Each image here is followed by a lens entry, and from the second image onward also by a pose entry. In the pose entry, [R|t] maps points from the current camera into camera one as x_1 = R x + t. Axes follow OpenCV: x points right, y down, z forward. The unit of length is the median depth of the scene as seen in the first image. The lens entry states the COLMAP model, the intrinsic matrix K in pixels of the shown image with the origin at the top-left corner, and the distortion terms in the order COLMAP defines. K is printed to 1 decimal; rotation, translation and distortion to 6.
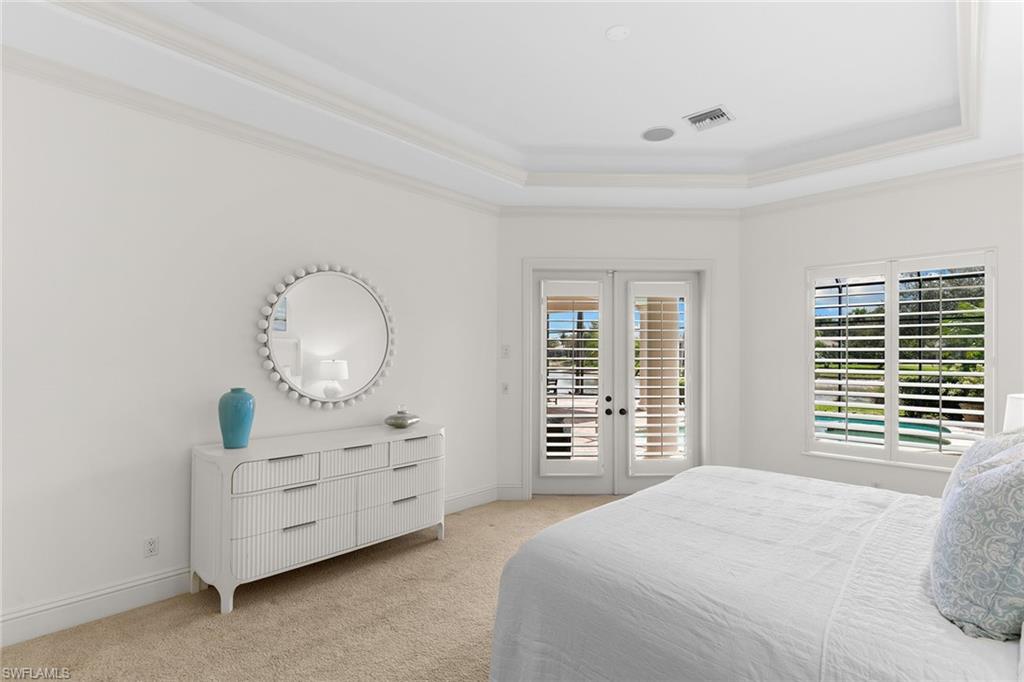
lens RADIAL K [[491.5, 0, 504.8], [0, 491.5, 349.0], [0, 0, 1]] dist [0.002692, -0.000051]
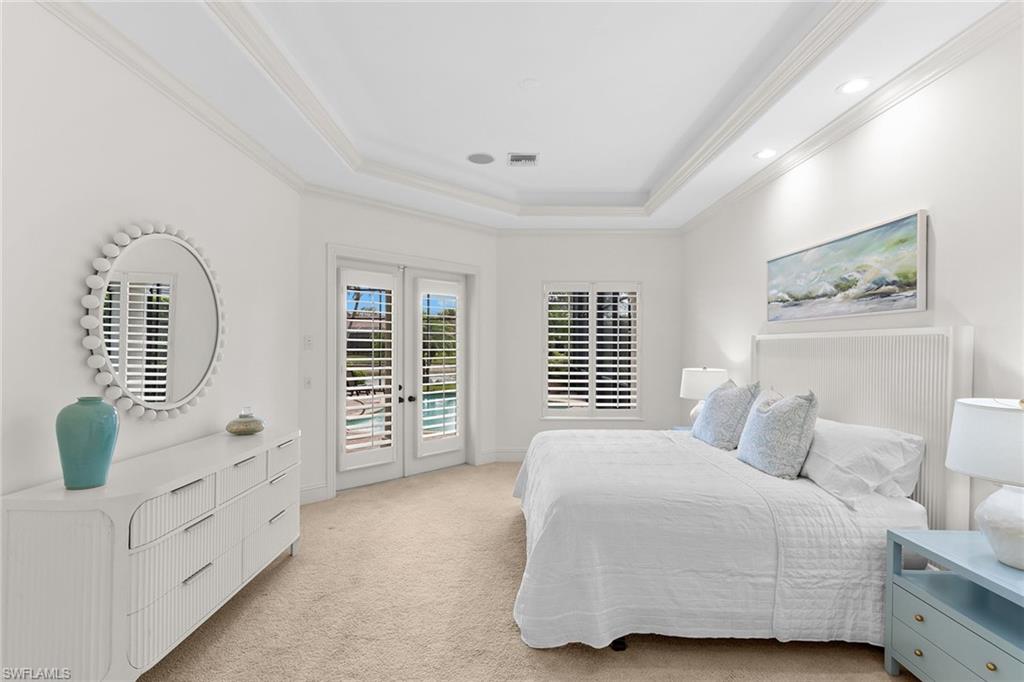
lens RADIAL K [[491.5, 0, 511.2], [0, 491.5, 340.8], [0, 0, 1]] dist [0.002692, -0.000051]
pose [[0.727803, 0.007731, 0.685743, -0.452060], [-0.011013, 0.999939, 0.000416, -0.002556], [-0.685698, -0.007855, 0.727844, 0.092657]]
